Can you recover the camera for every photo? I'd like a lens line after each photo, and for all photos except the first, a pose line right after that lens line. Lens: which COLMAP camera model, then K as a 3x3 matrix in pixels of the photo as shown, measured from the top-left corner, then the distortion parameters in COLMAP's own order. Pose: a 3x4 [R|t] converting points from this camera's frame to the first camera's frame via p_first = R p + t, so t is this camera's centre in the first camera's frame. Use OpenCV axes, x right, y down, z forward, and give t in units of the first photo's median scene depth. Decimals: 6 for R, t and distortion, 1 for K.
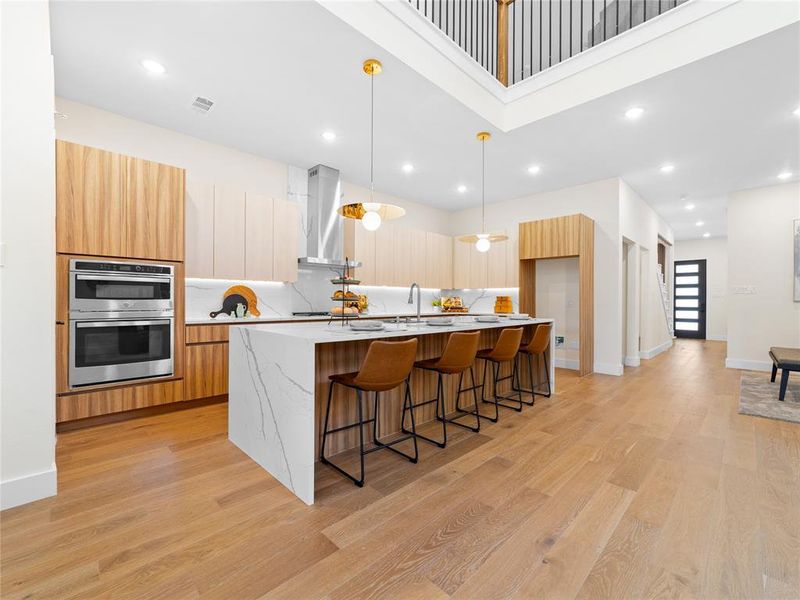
lens RADIAL K [[343.8, 0, 395.9], [0, 343.8, 301.4], [0, 0, 1]] dist [0.002202, 0.001386]
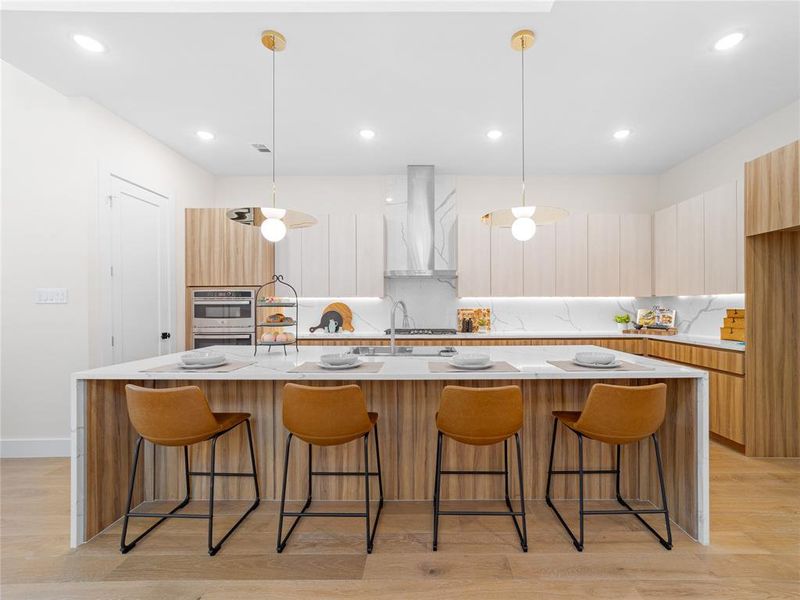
lens RADIAL K [[343.8, 0, 400.7], [0, 343.8, 305.8], [0, 0, 1]] dist [0.002202, 0.001386]
pose [[0.714447, -0.012821, -0.699572, 0.468668], [0.006677, 0.999912, -0.011507, -0.025182], [0.699658, 0.003550, 0.714469, 0.413317]]
